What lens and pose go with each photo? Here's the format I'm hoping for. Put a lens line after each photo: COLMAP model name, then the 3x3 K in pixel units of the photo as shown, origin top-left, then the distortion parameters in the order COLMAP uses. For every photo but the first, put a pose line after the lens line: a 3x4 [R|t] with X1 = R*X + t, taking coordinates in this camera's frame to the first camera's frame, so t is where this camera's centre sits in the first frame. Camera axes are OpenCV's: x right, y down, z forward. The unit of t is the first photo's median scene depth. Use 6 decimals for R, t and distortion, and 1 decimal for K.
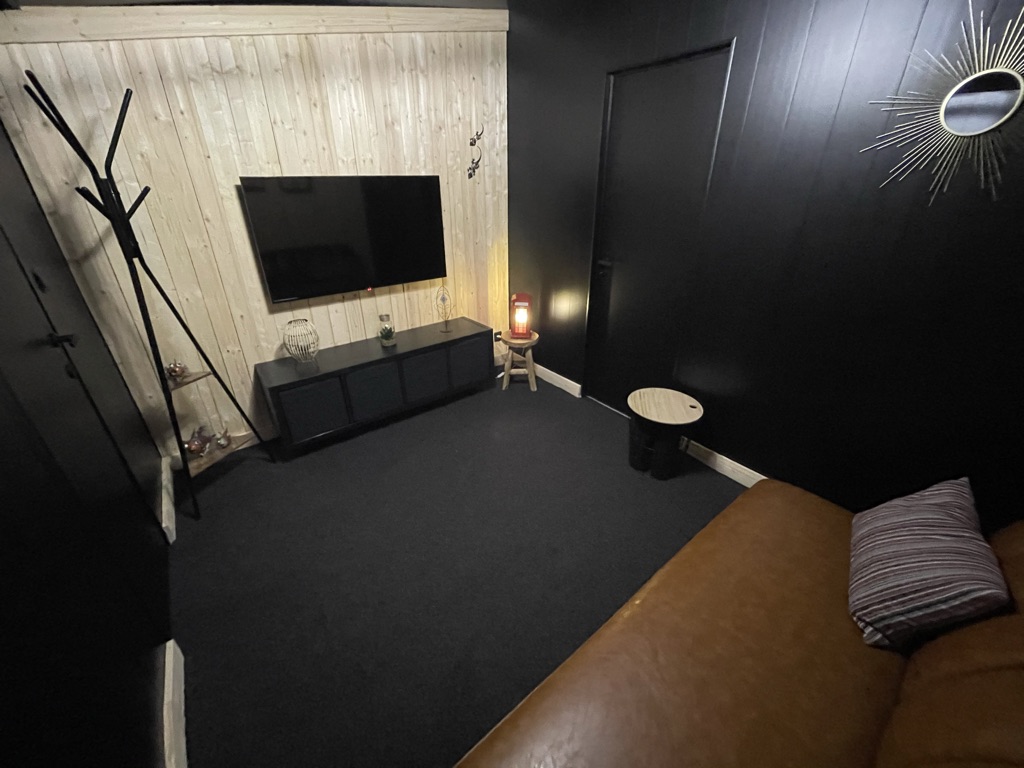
lens RADIAL K [[409.1, 0, 521.0], [0, 409.1, 379.4], [0, 0, 1]] dist [-0.001318, -0.000832]
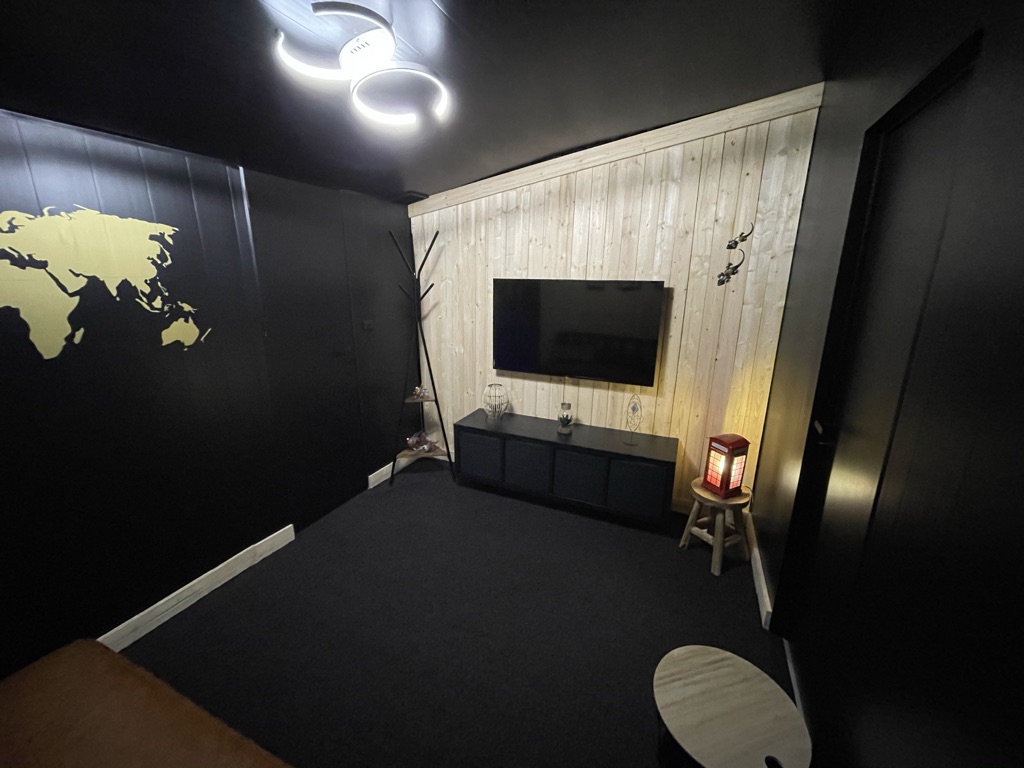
lens RADIAL K [[409.1, 0, 529.9], [0, 409.1, 384.2], [0, 0, 1]] dist [-0.001318, -0.000832]
pose [[0.462600, 0.233207, -0.855346, 0.488810], [-0.410432, 0.911505, 0.026543, -0.187601], [0.785842, 0.338783, 0.517377, 0.366512]]
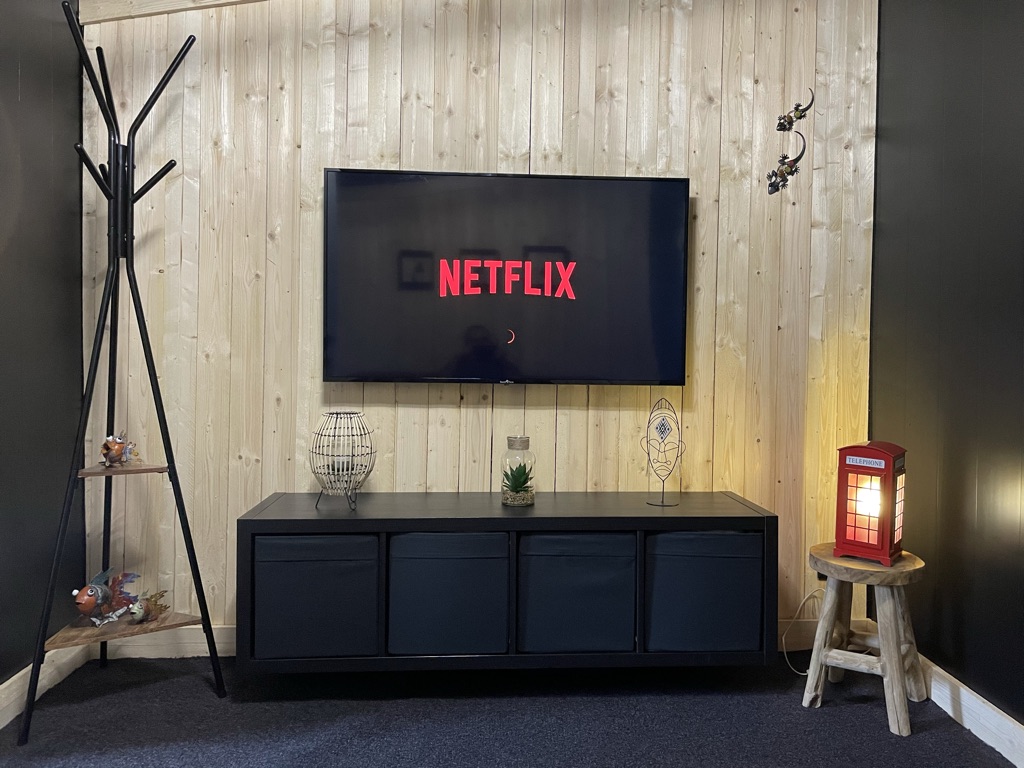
lens RADIAL K [[757.4, 0, 531.5], [0, 757.4, 377.4], [0, 0, 1]] dist [0.042217, -0.005512]
pose [[0.812669, 0.020893, -0.582350, 0.174471], [-0.265012, 0.903282, -0.337417, 0.066950], [0.518977, 0.428539, 0.739606, 0.334254]]
